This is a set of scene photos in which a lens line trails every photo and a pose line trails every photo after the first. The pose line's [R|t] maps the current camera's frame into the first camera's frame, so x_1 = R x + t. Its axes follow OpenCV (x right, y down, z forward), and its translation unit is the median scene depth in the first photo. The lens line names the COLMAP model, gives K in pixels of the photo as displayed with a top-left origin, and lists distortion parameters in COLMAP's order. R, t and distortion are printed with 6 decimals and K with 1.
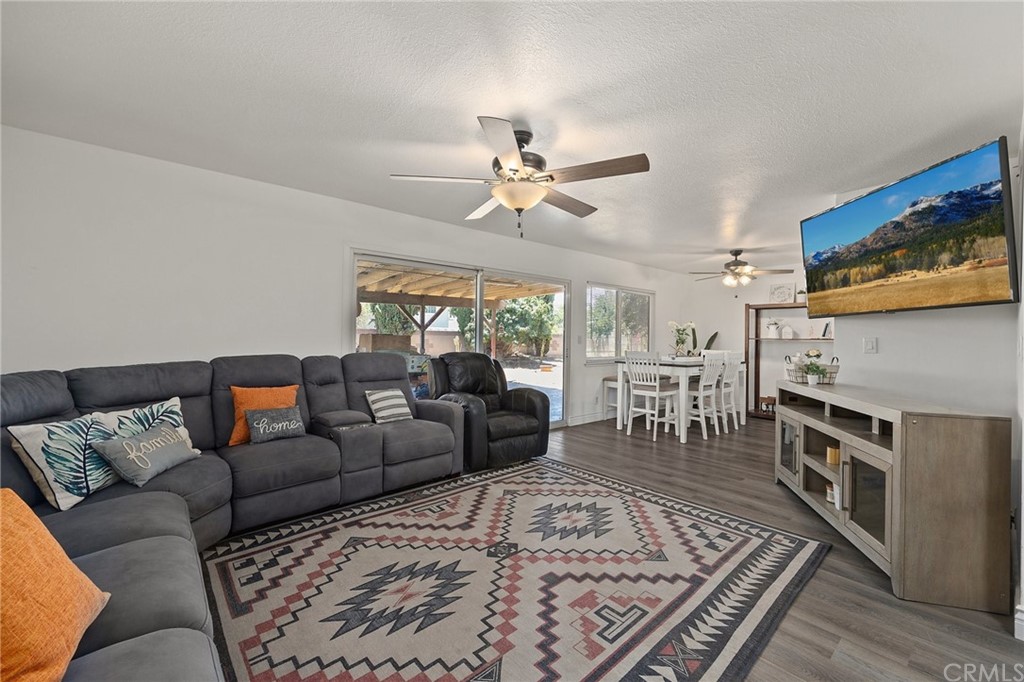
lens RADIAL K [[409.3, 0, 476.2], [0, 409.3, 333.2], [0, 0, 1]] dist [-0.000556, -0.000011]
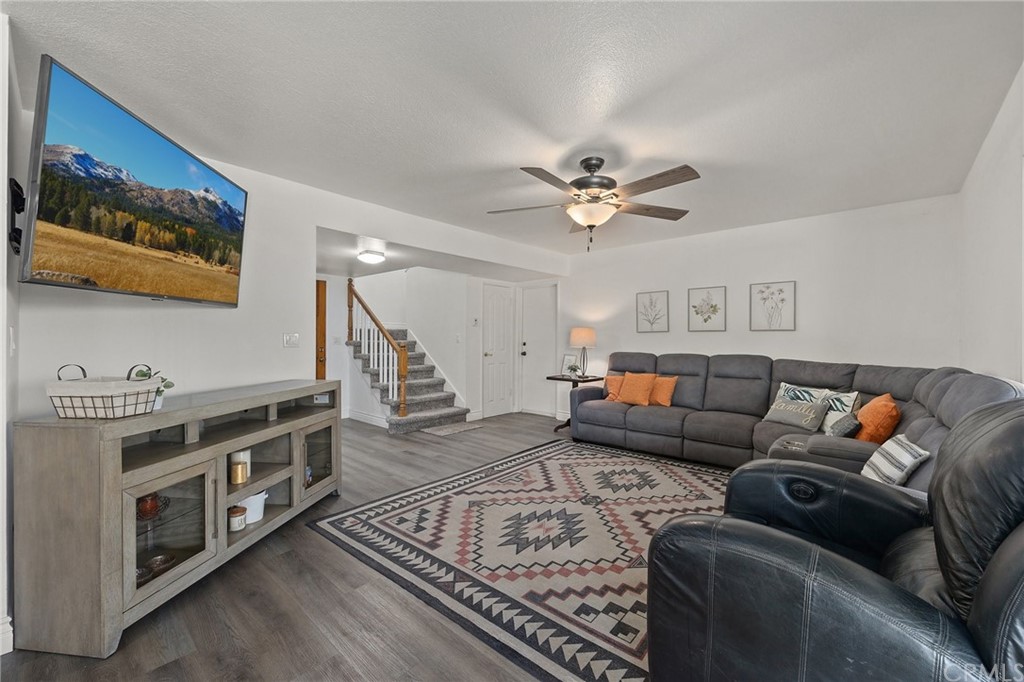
lens RADIAL K [[409.3, 0, 507.8], [0, 409.3, 344.6], [0, 0, 1]] dist [-0.000556, -0.000011]
pose [[-0.977251, -0.013178, -0.211676, 0.566395], [-0.014189, 0.999894, 0.003256, 0.036140], [0.211611, 0.006186, -0.977334, 2.074511]]
